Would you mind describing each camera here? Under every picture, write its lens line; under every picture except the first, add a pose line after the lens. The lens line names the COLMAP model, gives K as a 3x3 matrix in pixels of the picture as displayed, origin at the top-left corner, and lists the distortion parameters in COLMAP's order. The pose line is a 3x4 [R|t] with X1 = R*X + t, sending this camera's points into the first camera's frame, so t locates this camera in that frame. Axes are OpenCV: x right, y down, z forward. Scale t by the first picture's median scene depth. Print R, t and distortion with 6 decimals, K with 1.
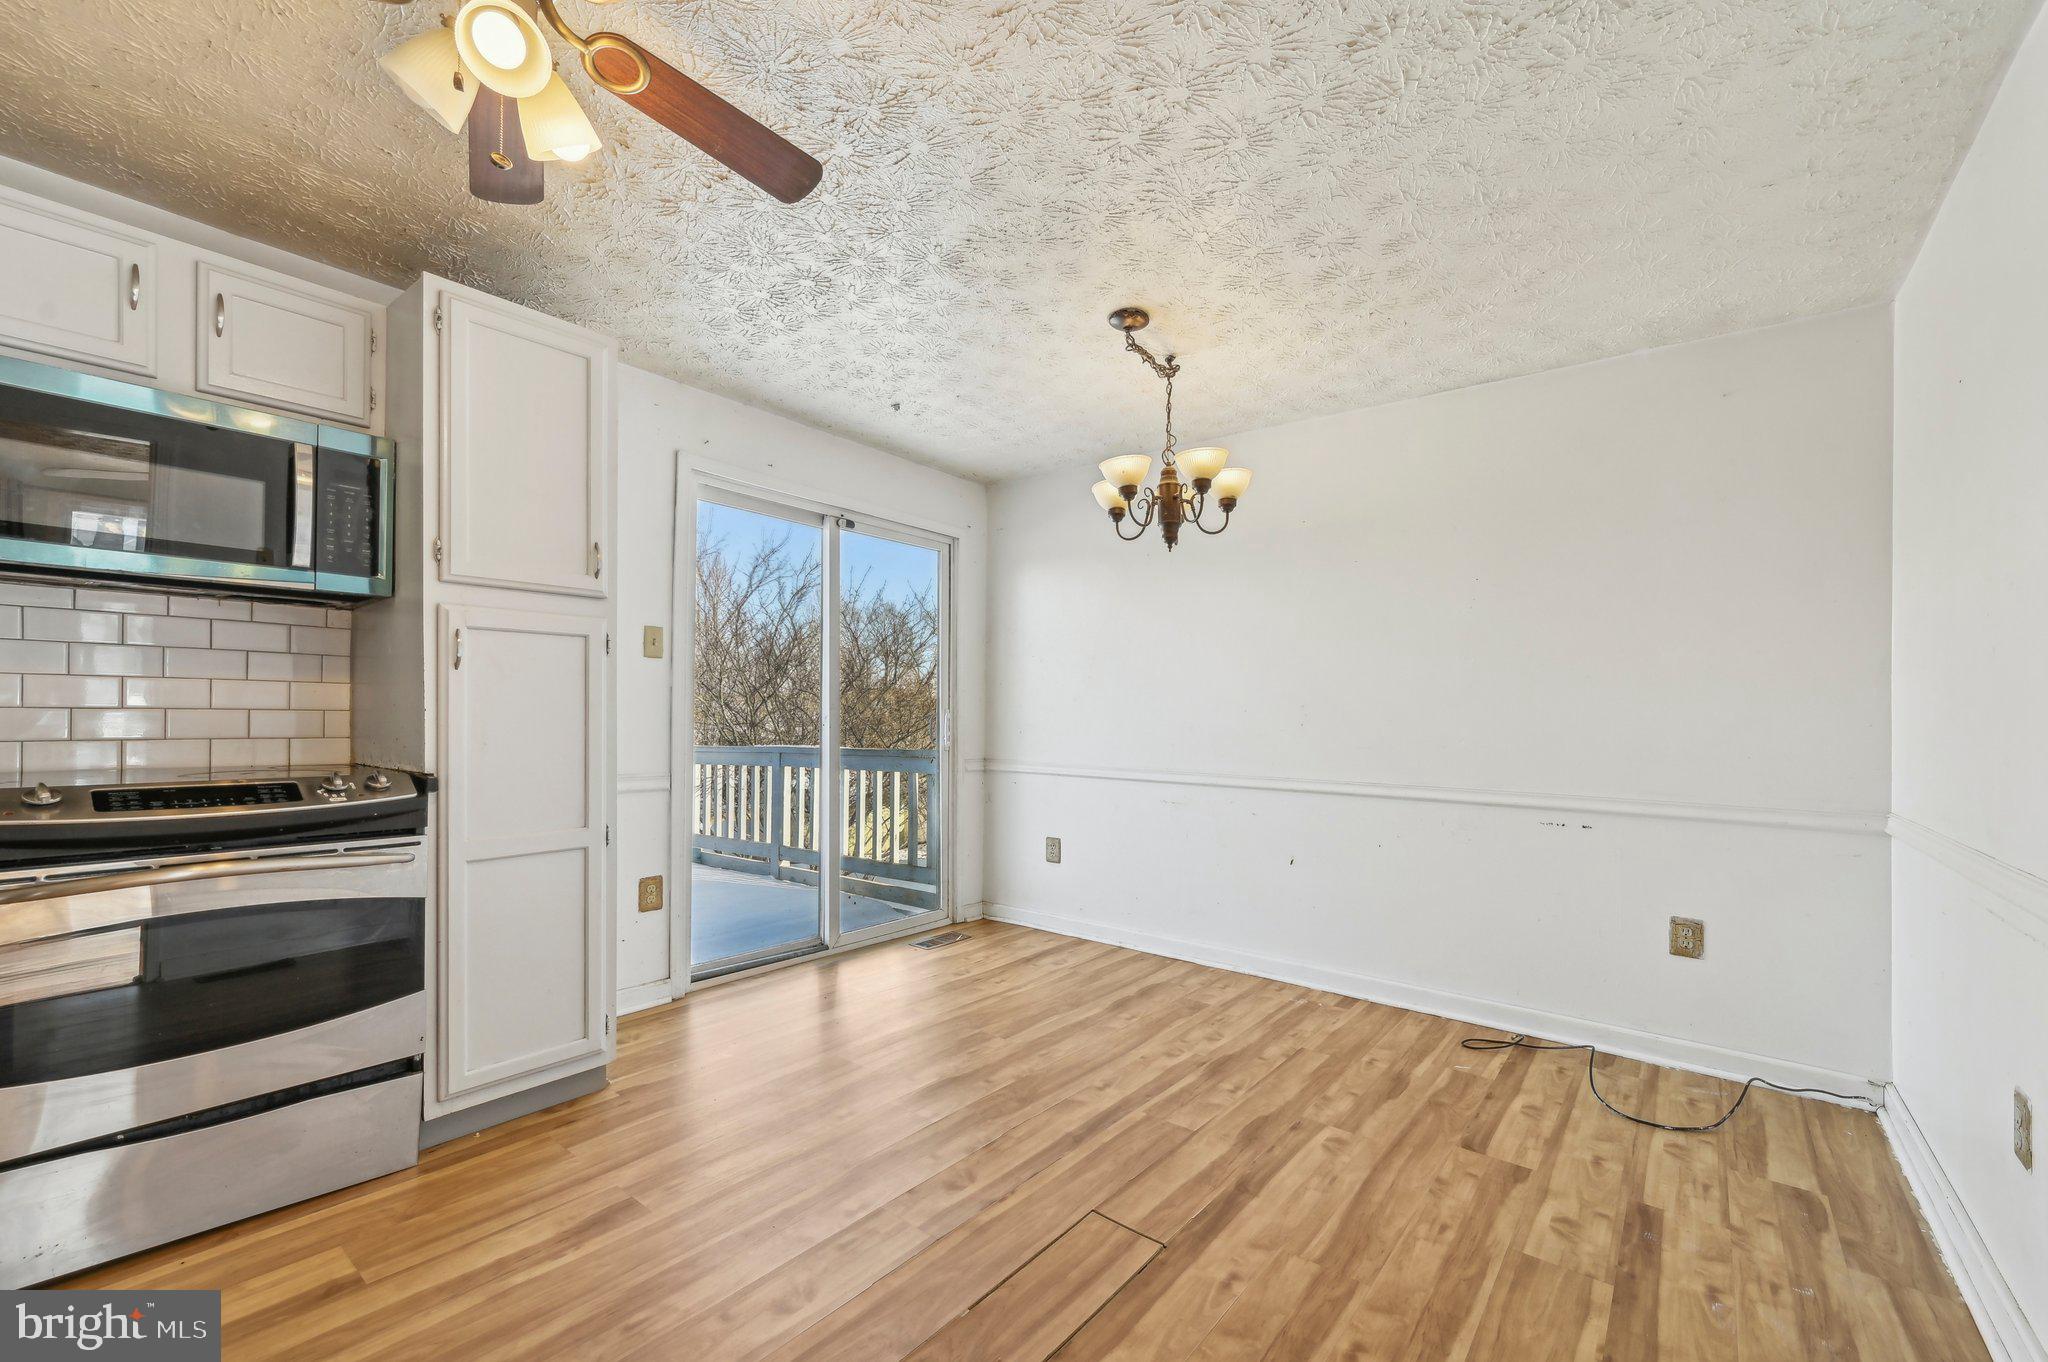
lens RADIAL K [[830.7, 0, 1035.2], [0, 830.7, 709.5], [0, 0, 1]] dist [0.001819, -0.000682]
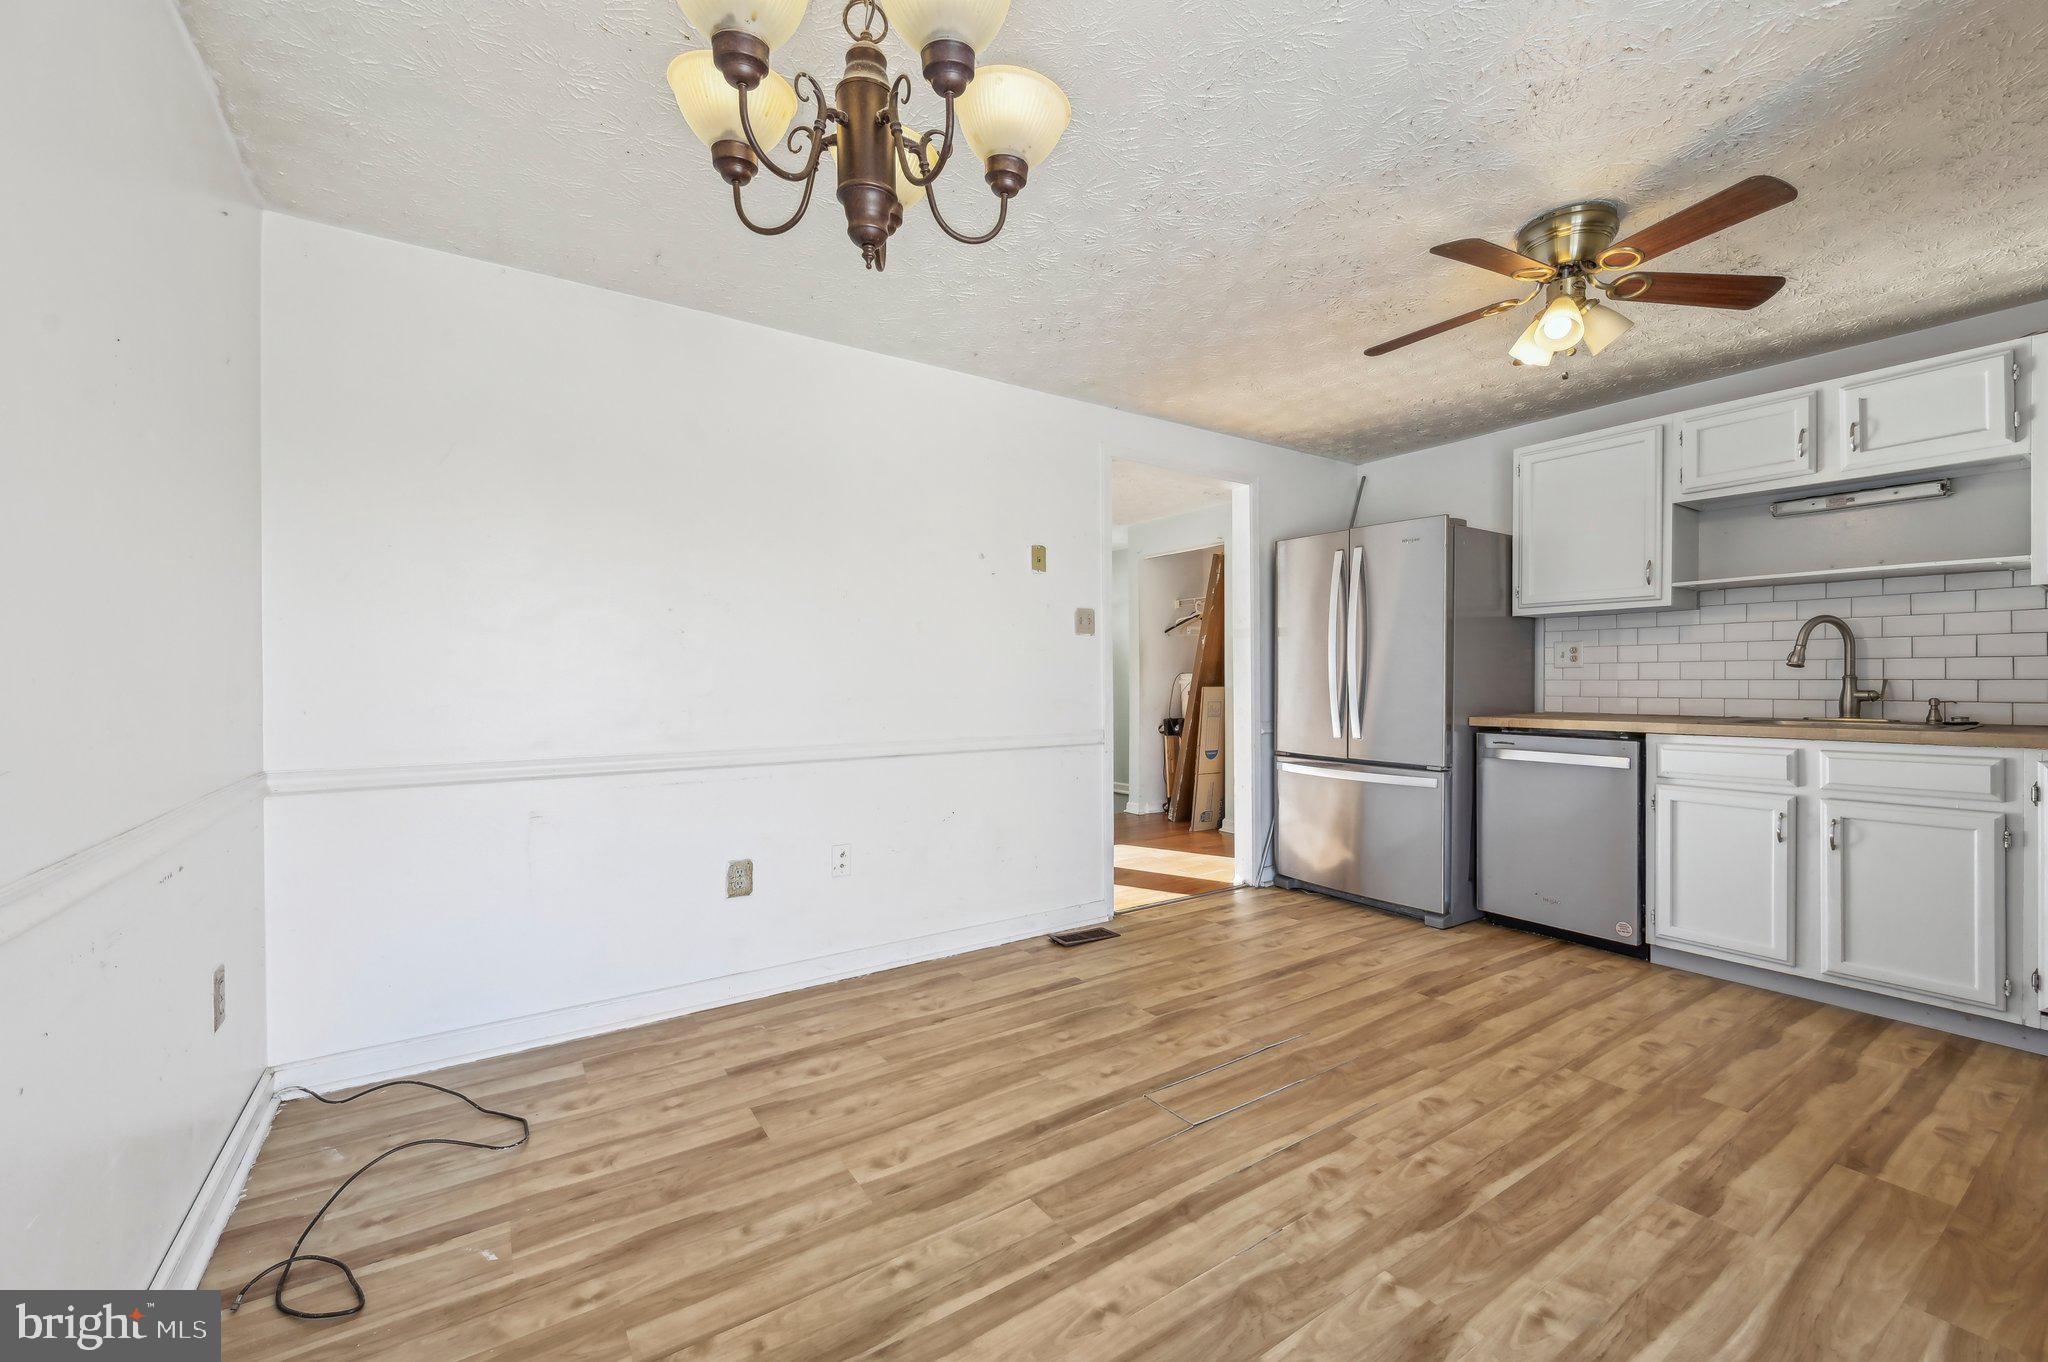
lens RADIAL K [[830.7, 0, 1036.2], [0, 830.7, 689.0], [0, 0, 1]] dist [0.001819, -0.000682]
pose [[-0.954567, -0.015194, 0.297608, -0.044063], [-0.011988, 0.999849, 0.012595, 0.010984], [-0.297755, 0.008455, -0.954605, 1.817374]]
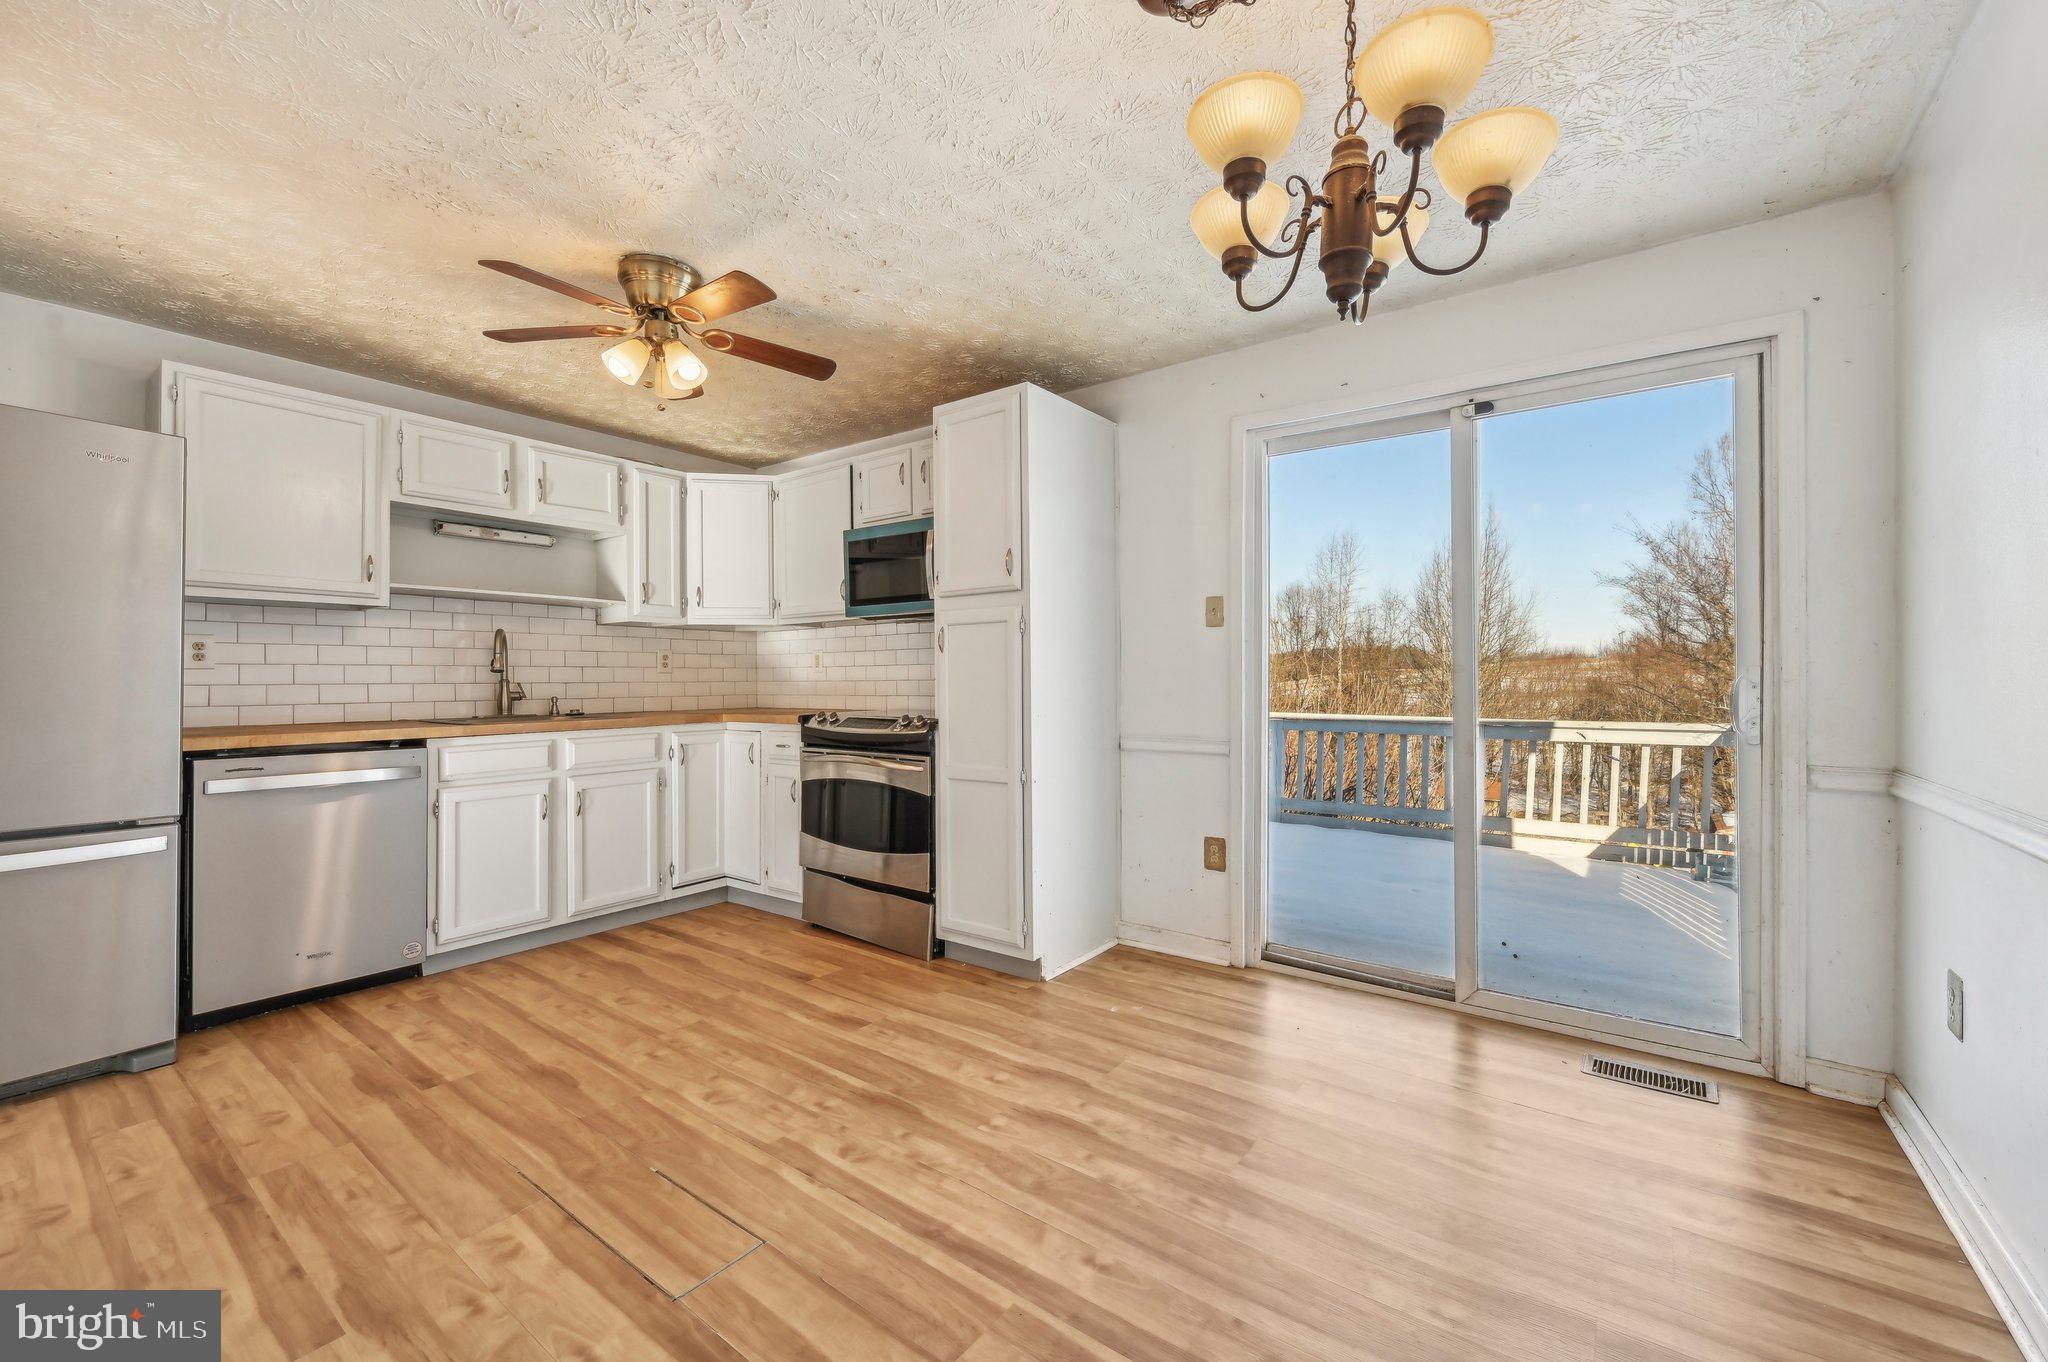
lens RADIAL K [[830.7, 0, 1043.9], [0, 830.7, 675.4], [0, 0, 1]] dist [0.001819, -0.000682]
pose [[0.041730, -0.019277, -0.998943, 0.831034], [0.009132, 0.999779, -0.018912, 0.023662], [0.999087, -0.008333, 0.041896, 1.086269]]
